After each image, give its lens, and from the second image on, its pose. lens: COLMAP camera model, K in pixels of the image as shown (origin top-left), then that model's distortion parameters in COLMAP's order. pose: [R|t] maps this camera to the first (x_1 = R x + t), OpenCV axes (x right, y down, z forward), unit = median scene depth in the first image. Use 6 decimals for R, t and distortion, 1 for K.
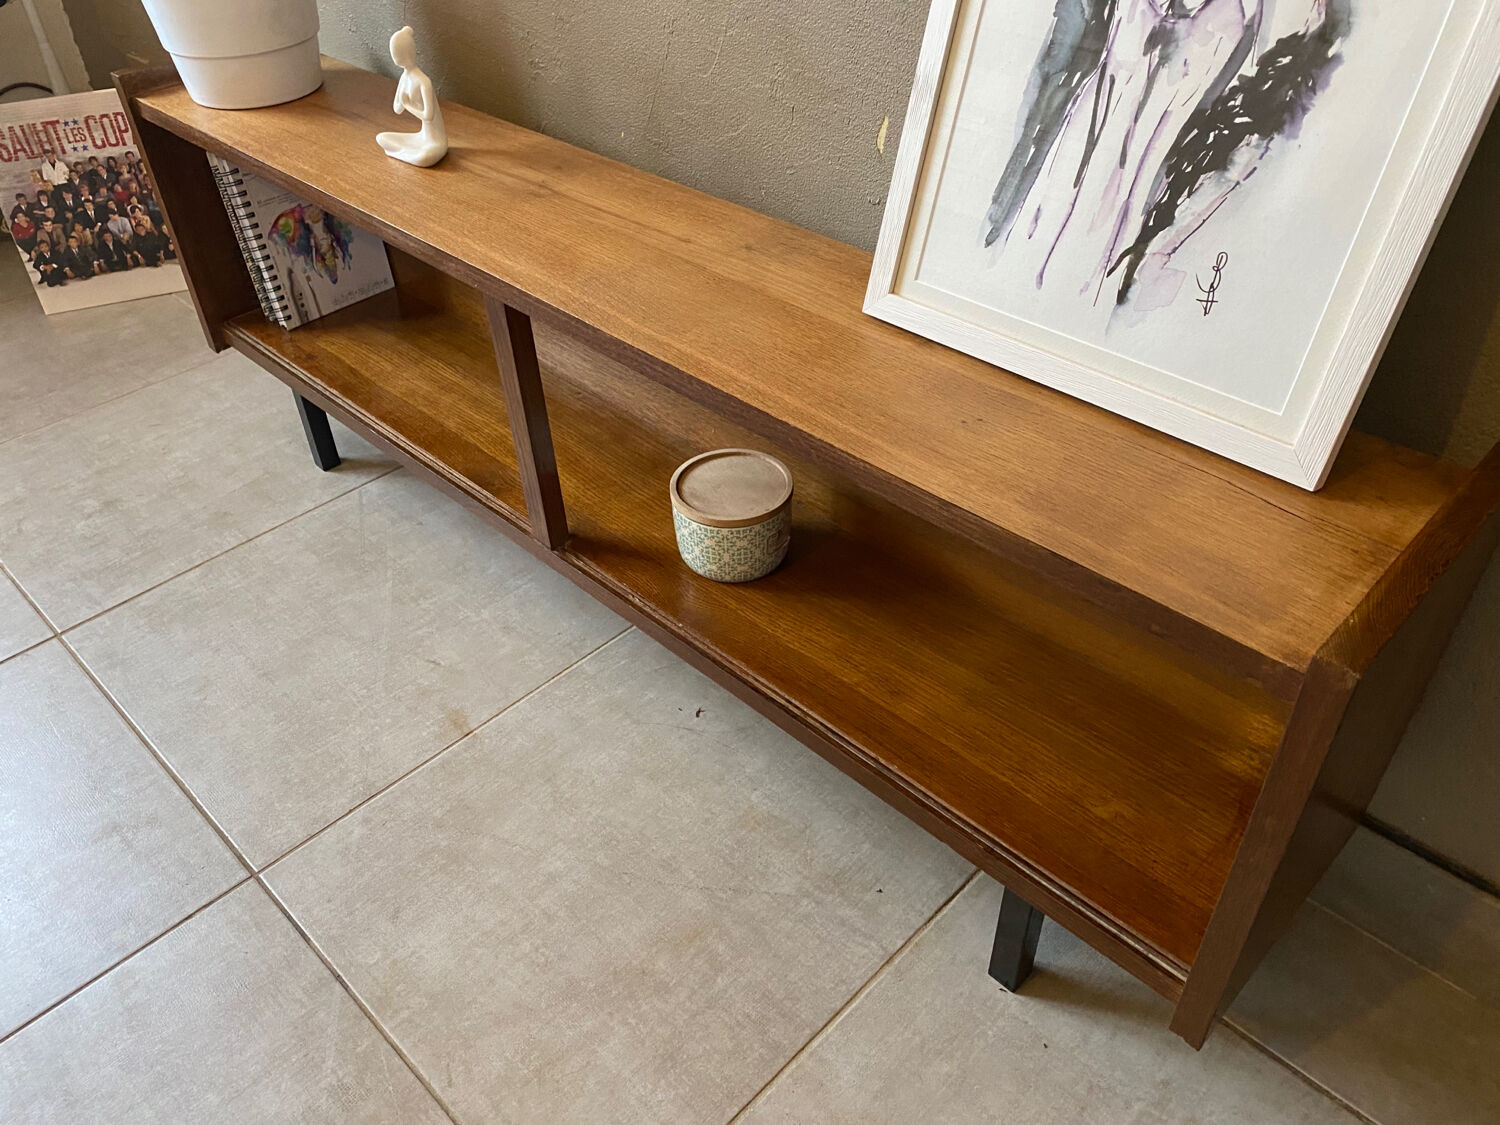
lens RADIAL K [[1153.3, 0, 732.2], [0, 1153.3, 566.1], [0, 0, 1]] dist [0.011498, -0.004300]
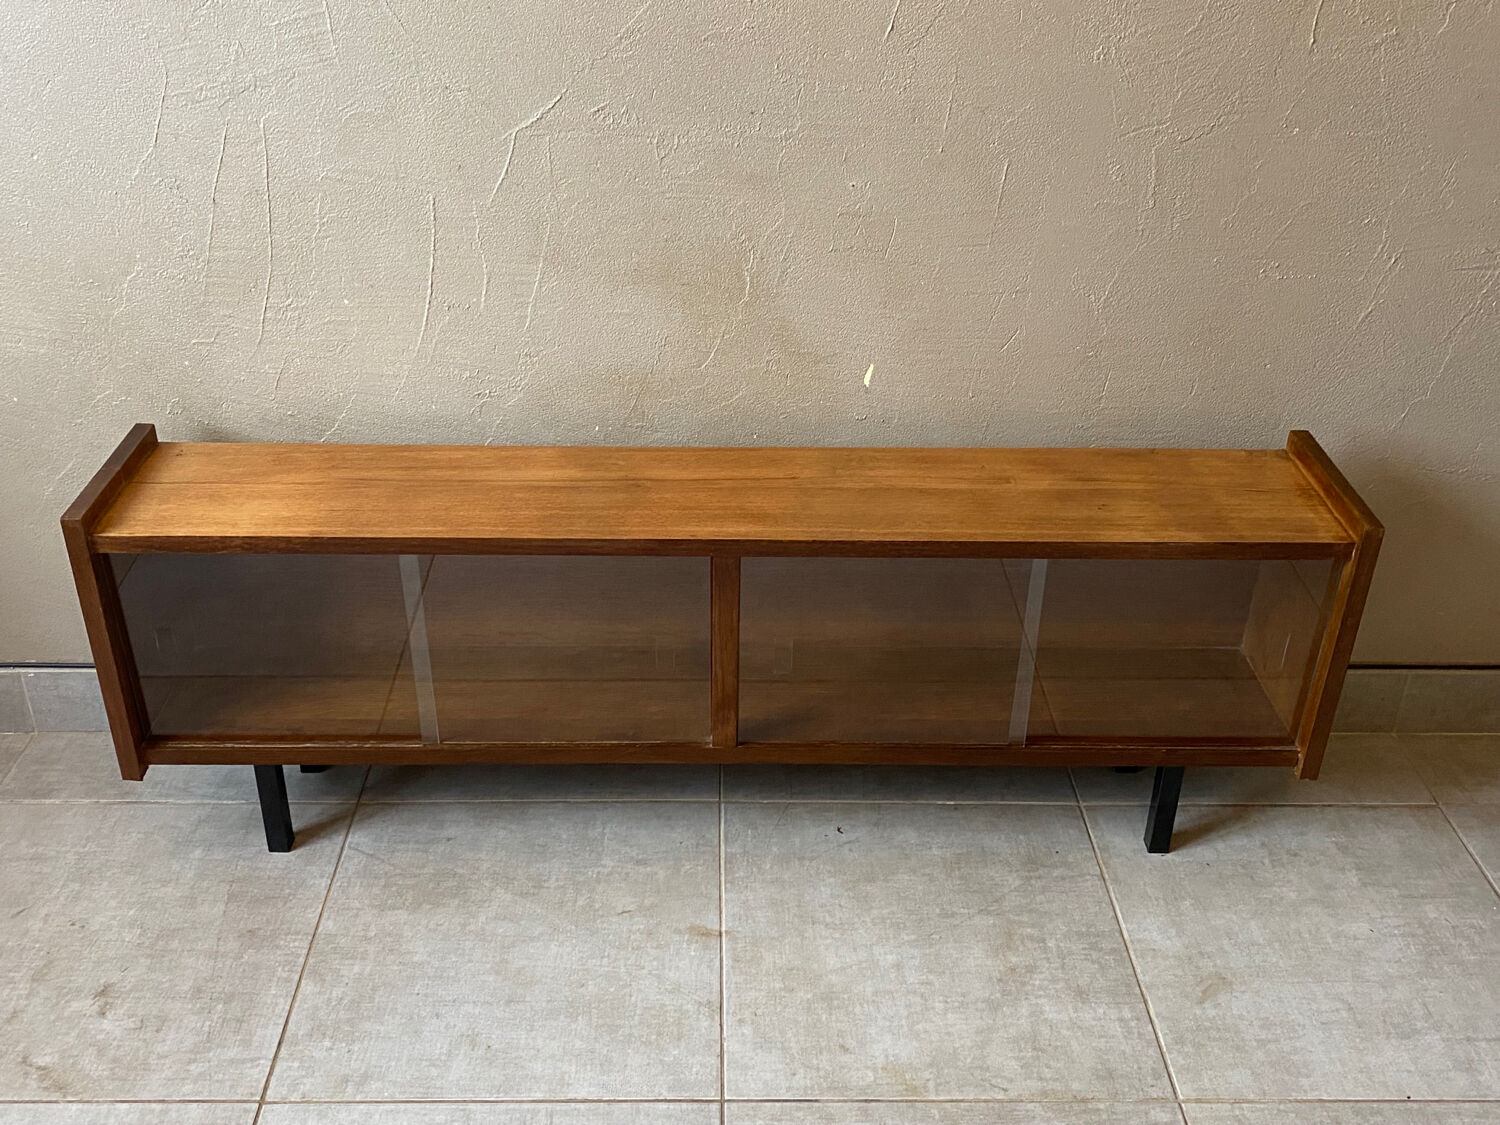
lens RADIAL K [[1466.3, 0, 728.9], [0, 1466.3, 549.6], [0, 0, 1]] dist [0.084032, -0.174028]
pose [[0.699766, -0.319497, 0.638943, -1.276476], [0.427513, 0.903863, -0.016242, -0.212967], [-0.572328, 0.284522, 0.769082, -0.294489]]
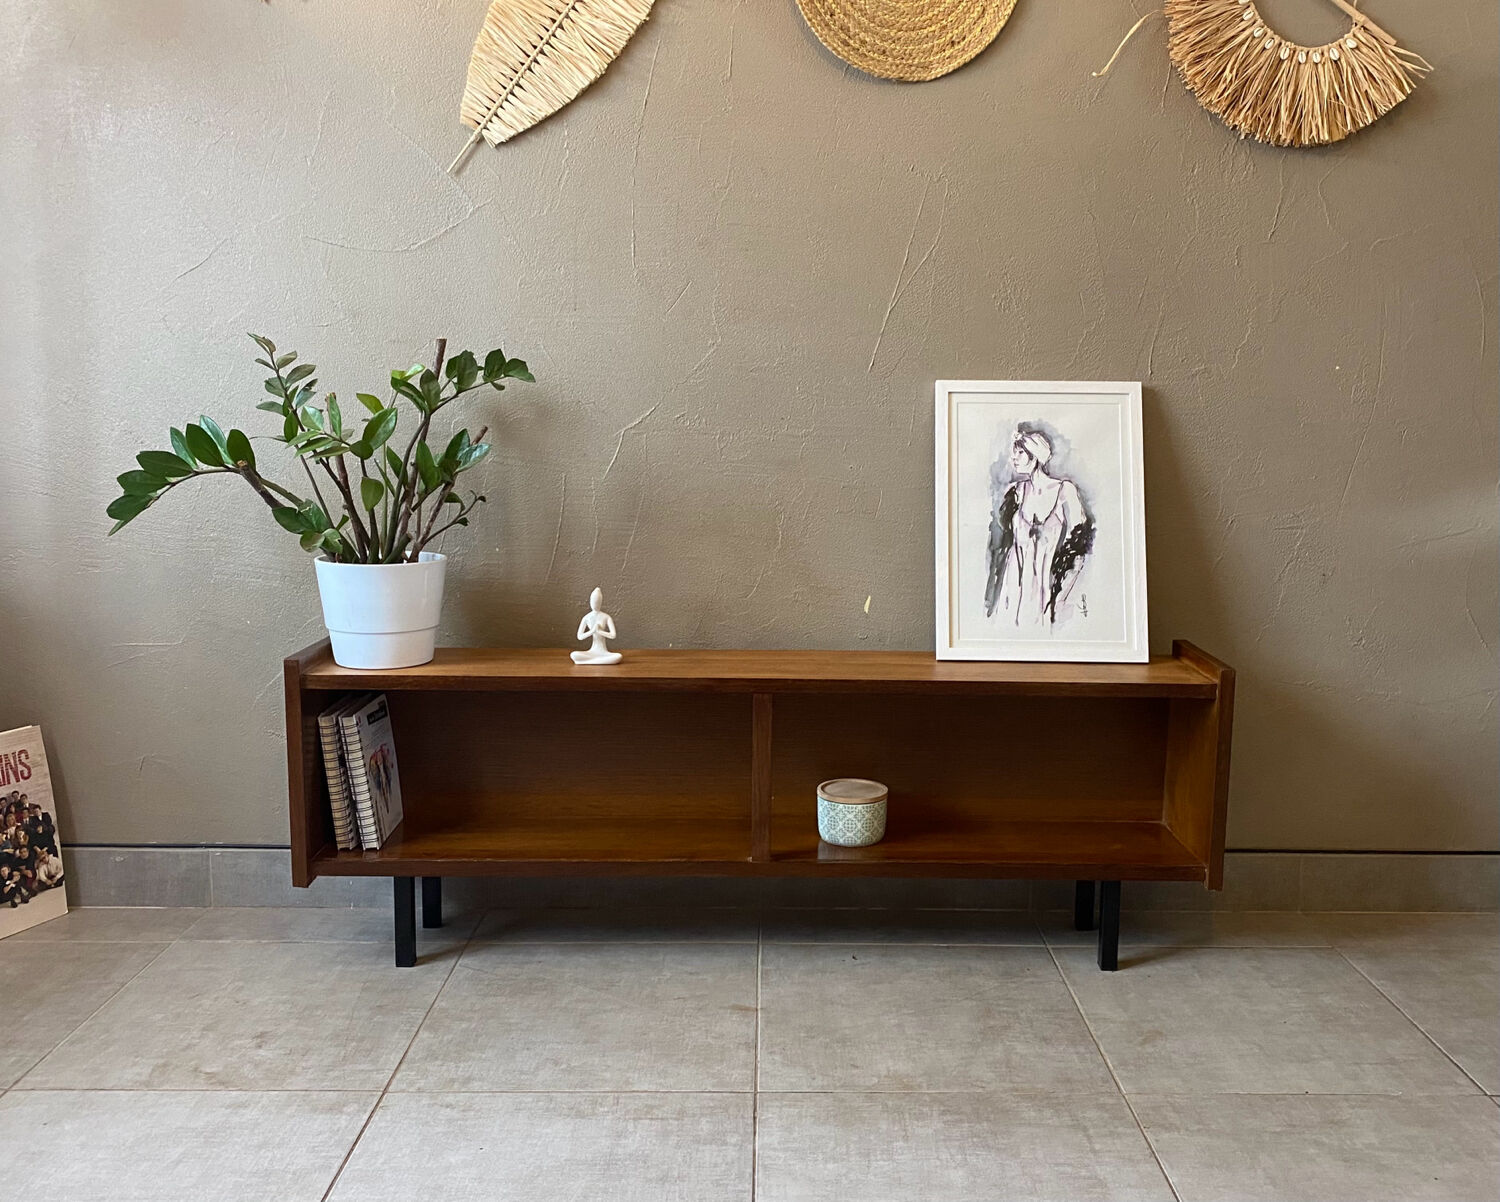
lens RADIAL K [[1320.0, 0, 788.1], [0, 1320.0, 598.2], [0, 0, 1]] dist [0.113304, -0.254700]
pose [[0.696402, -0.059976, 0.715142, -1.660925], [0.428522, 0.834100, -0.347341, 0.381279], [-0.575668, 0.548343, 0.606570, -0.368038]]
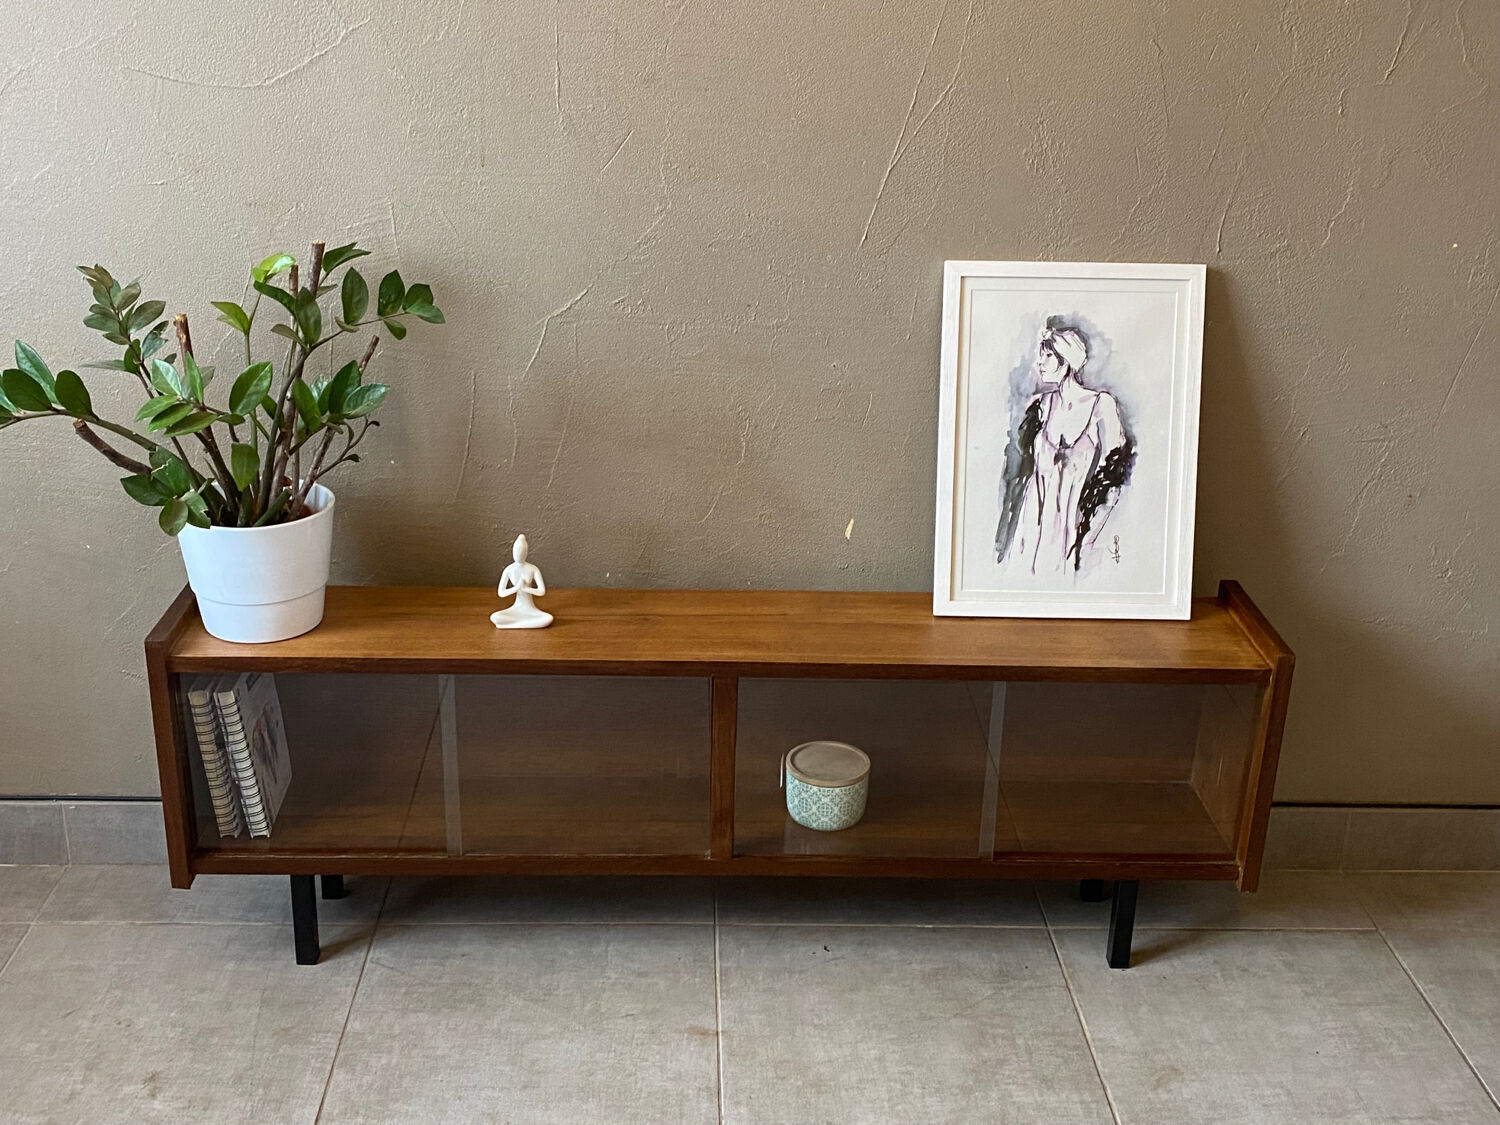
lens RADIAL K [[1631.6, 0, 731.7], [0, 1631.6, 550.7], [0, 0, 1]] dist [0.136192, -0.352398]
pose [[0.687846, -0.216508, 0.692815, -1.648554], [0.424701, 0.894089, -0.142248, -0.075663], [-0.588640, 0.392084, 0.706946, -0.580998]]
